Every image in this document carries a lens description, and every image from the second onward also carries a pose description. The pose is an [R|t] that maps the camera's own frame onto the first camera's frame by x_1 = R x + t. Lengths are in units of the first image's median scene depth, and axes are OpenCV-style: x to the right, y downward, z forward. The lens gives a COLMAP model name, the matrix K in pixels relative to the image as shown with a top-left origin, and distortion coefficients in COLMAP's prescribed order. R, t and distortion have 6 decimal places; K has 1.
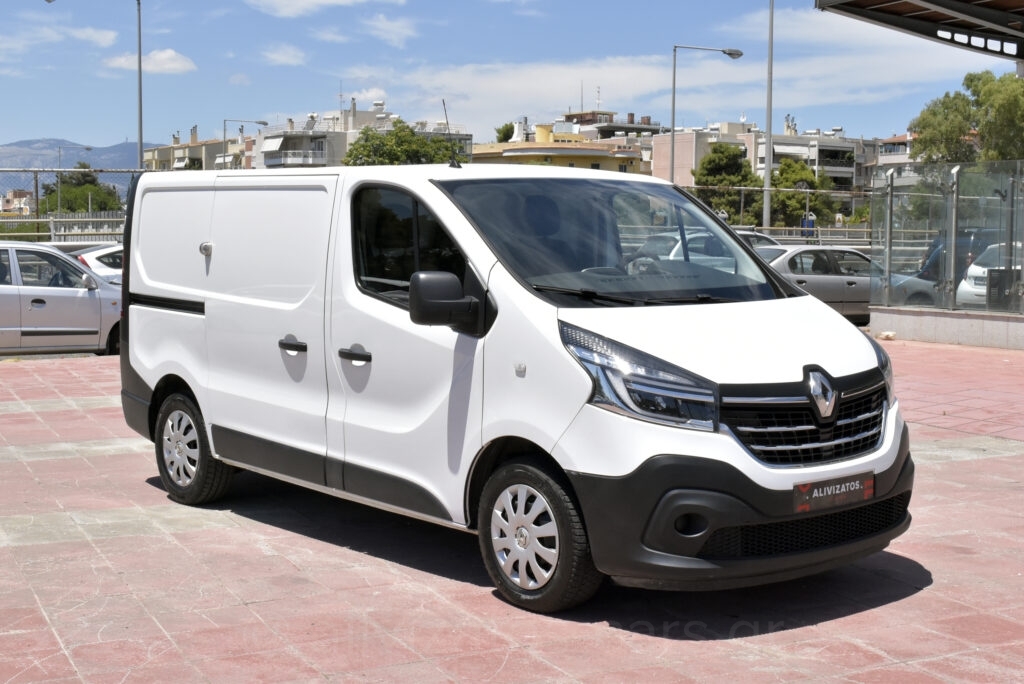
lens RADIAL K [[1470.6, 0, 512.0], [0, 1470.6, 342.0], [0, 0, 1]] dist [-0.019957, -0.023338]
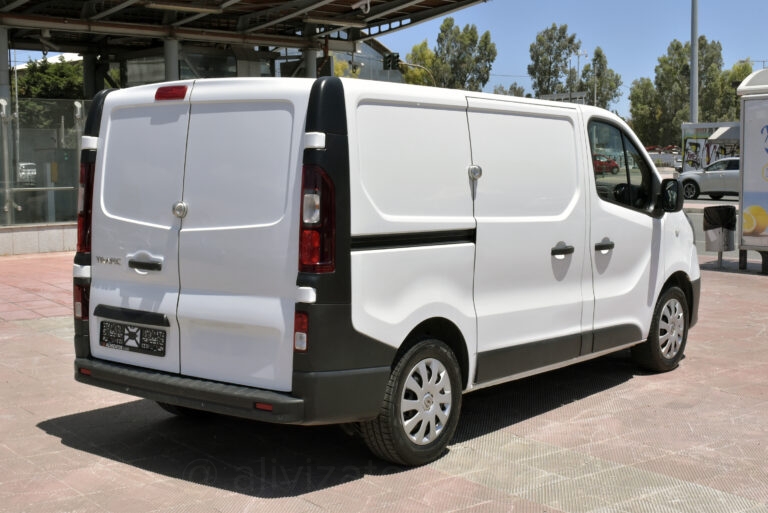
lens RADIAL K [[1102.9, 0, 384.0], [0, 1102.9, 256.5], [0, 0, 1]] dist [-0.019957, -0.023338]
pose [[-0.215407, -0.084956, 0.972822, -1.037323], [0.081928, 0.991124, 0.104696, -0.102881], [-0.973081, 0.102254, -0.206535, 1.396287]]
